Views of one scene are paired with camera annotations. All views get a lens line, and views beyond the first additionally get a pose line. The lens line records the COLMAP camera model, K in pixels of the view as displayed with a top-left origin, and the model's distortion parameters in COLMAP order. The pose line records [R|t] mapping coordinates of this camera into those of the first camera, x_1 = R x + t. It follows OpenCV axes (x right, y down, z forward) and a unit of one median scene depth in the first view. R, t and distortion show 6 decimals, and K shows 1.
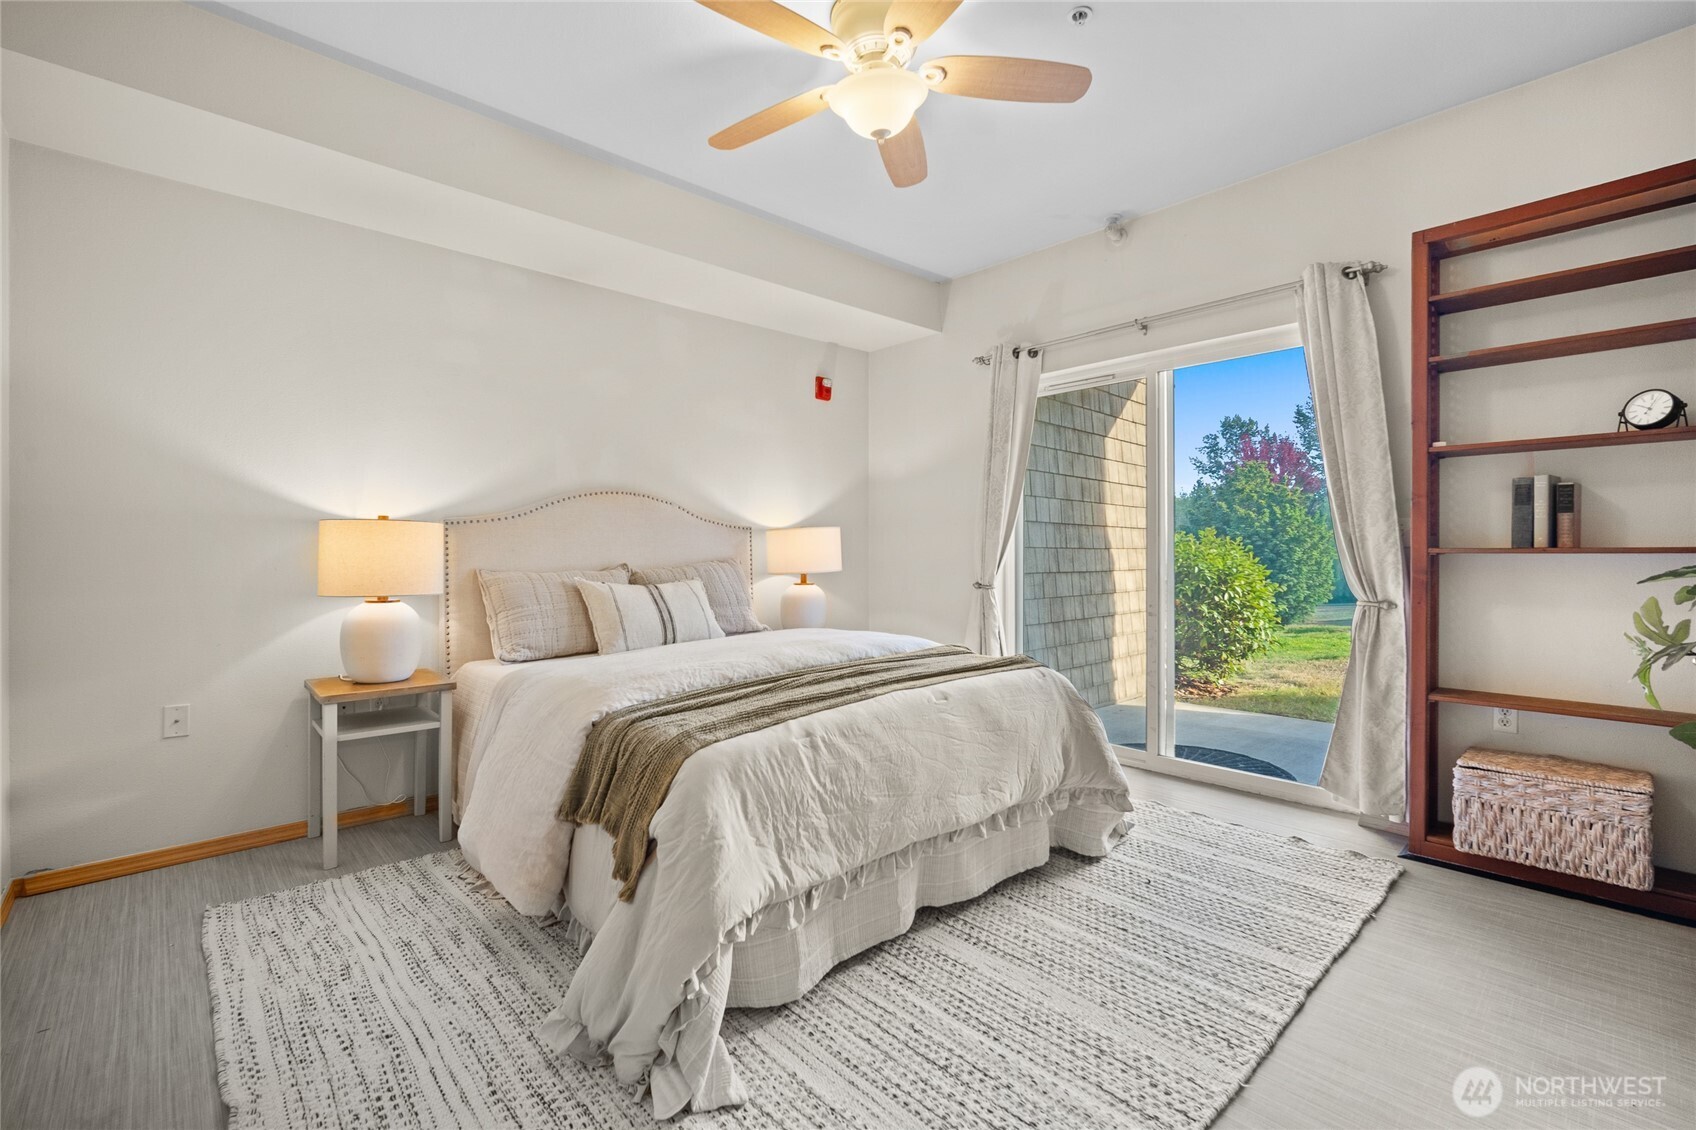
lens RADIAL K [[754.6, 0, 842.7], [0, 754.6, 555.8], [0, 0, 1]] dist [-0.011874, 0.003412]
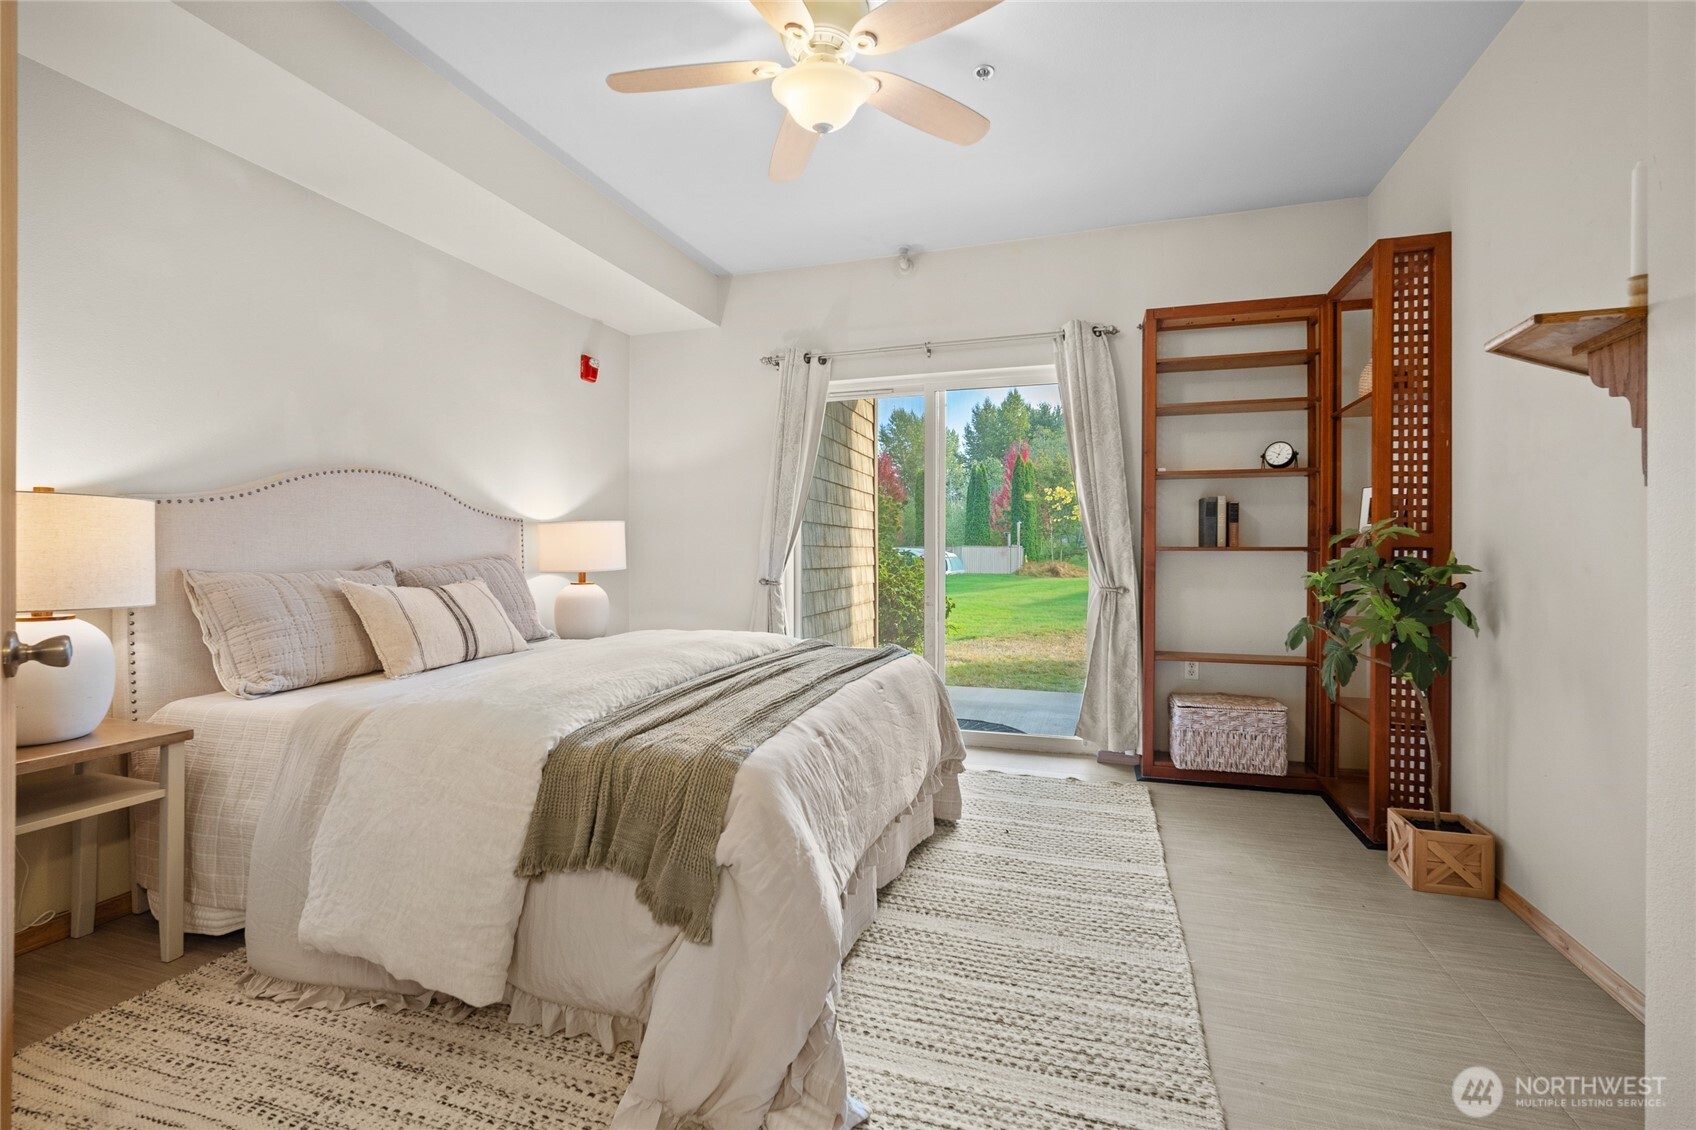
lens RADIAL K [[754.6, 0, 849.1], [0, 754.6, 555.8], [0, 0, 1]] dist [-0.011874, 0.003412]
pose [[0.870739, 0.000354, 0.491745, -0.355094], [-0.000690, 1.000000, 0.000502, 0.005637], [-0.491744, -0.000776, 0.870739, 0.097969]]
